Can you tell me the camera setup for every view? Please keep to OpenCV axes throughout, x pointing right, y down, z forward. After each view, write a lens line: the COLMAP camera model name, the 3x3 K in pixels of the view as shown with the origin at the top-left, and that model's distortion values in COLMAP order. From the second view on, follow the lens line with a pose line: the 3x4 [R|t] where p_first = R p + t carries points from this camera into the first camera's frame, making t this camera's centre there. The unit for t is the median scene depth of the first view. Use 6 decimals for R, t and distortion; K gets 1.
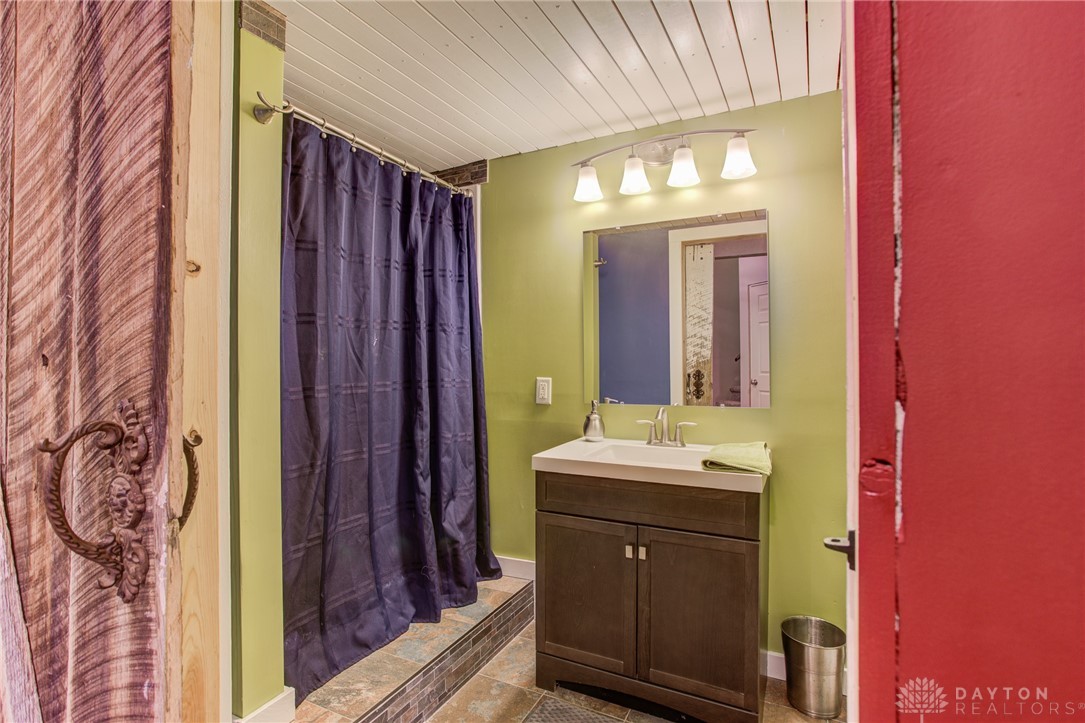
lens RADIAL K [[520.0, 0, 544.0], [0, 520.0, 356.6], [0, 0, 1]] dist [-0.066190, 0.039221]
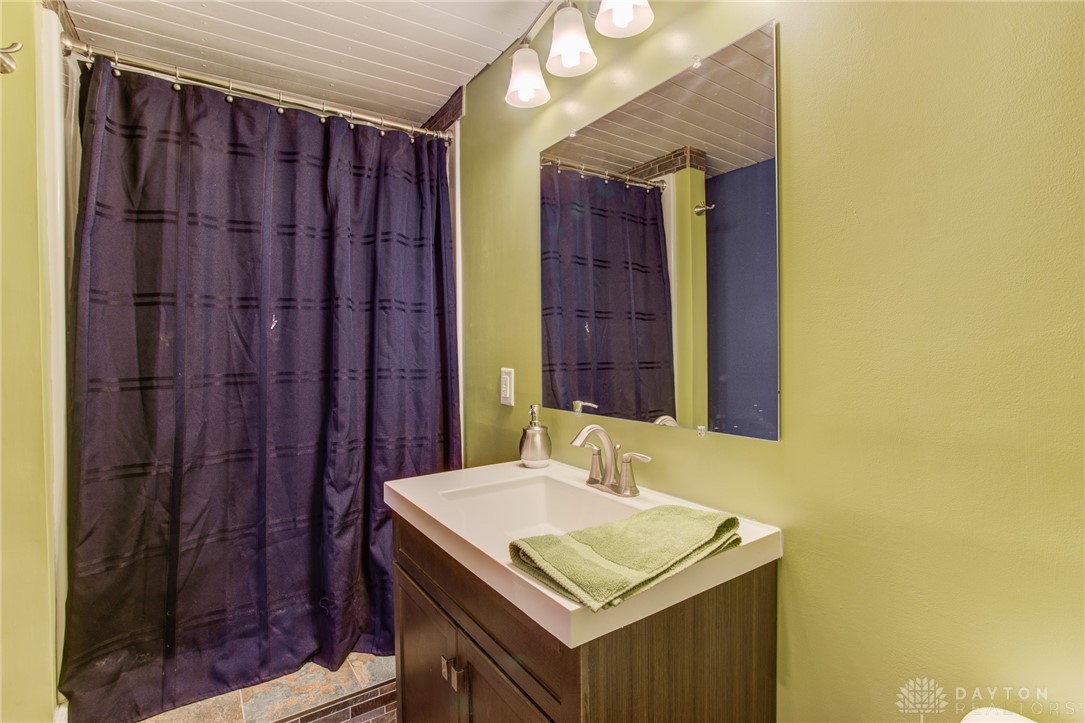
lens RADIAL K [[520.0, 0, 544.0], [0, 520.0, 356.6], [0, 0, 1]] dist [-0.066190, 0.039221]
pose [[0.875536, 0.005562, -0.483121, 0.463438], [0.009197, 0.999561, 0.028175, 0.004683], [0.483065, -0.029111, 0.875100, 0.469863]]
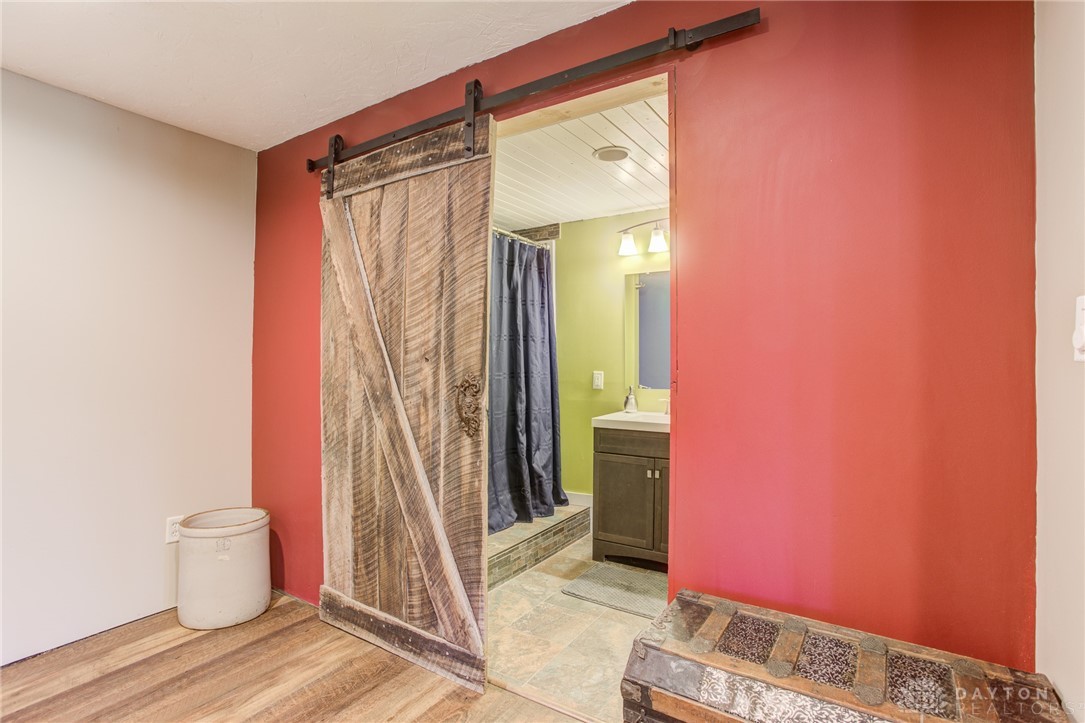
lens RADIAL K [[520.0, 0, 544.0], [0, 520.0, 356.6], [0, 0, 1]] dist [-0.066190, 0.039221]
pose [[0.995580, 0.005517, -0.093757, -0.018237], [-0.005265, 0.999982, 0.002939, -0.007394], [0.093772, -0.002433, 0.995591, -0.601637]]
